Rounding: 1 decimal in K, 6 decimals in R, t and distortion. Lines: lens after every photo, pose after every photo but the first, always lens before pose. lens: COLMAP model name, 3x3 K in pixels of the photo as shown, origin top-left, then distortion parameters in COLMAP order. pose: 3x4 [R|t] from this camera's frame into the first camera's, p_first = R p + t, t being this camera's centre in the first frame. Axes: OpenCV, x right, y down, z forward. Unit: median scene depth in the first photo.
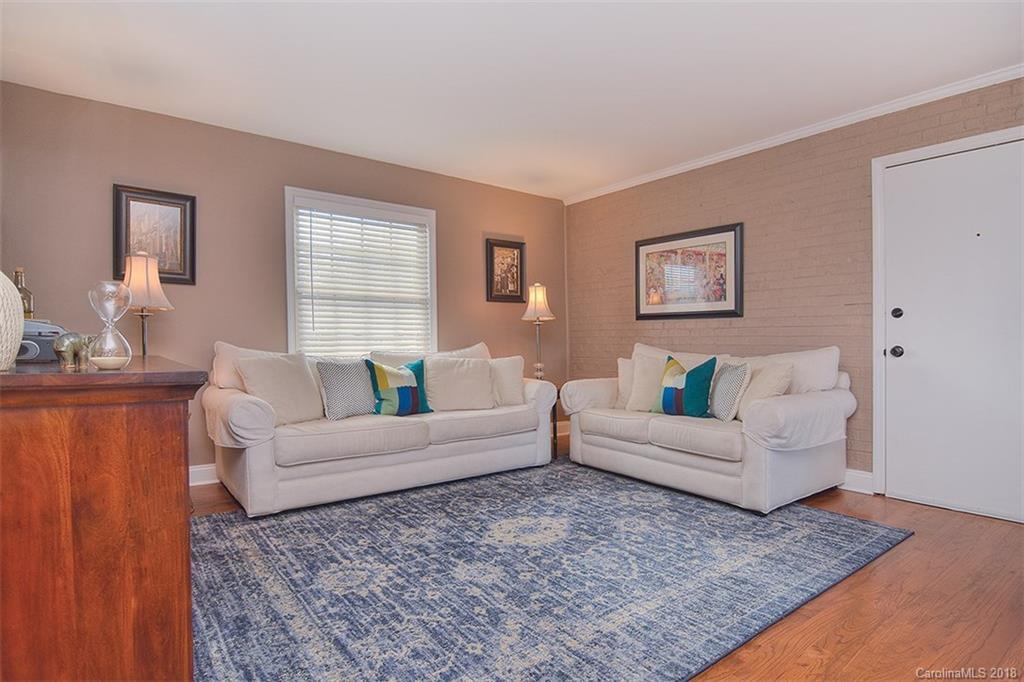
lens RADIAL K [[536.5, 0, 516.7], [0, 536.5, 350.3], [0, 0, 1]] dist [-0.011771, -0.006730]
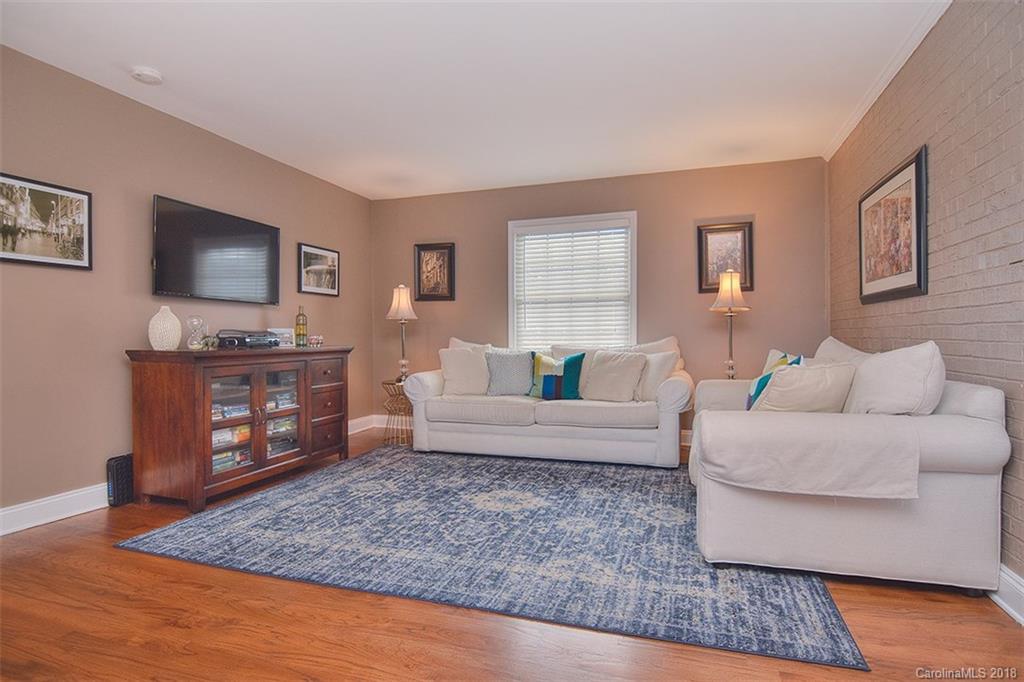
lens RADIAL K [[536.5, 0, 510.8], [0, 536.5, 342.5], [0, 0, 1]] dist [-0.011771, -0.006730]
pose [[0.559593, 0.002458, -0.828764, 0.798852], [-0.003776, 0.999993, 0.000417, -0.004865], [0.828759, 0.002896, 0.559598, 0.292093]]
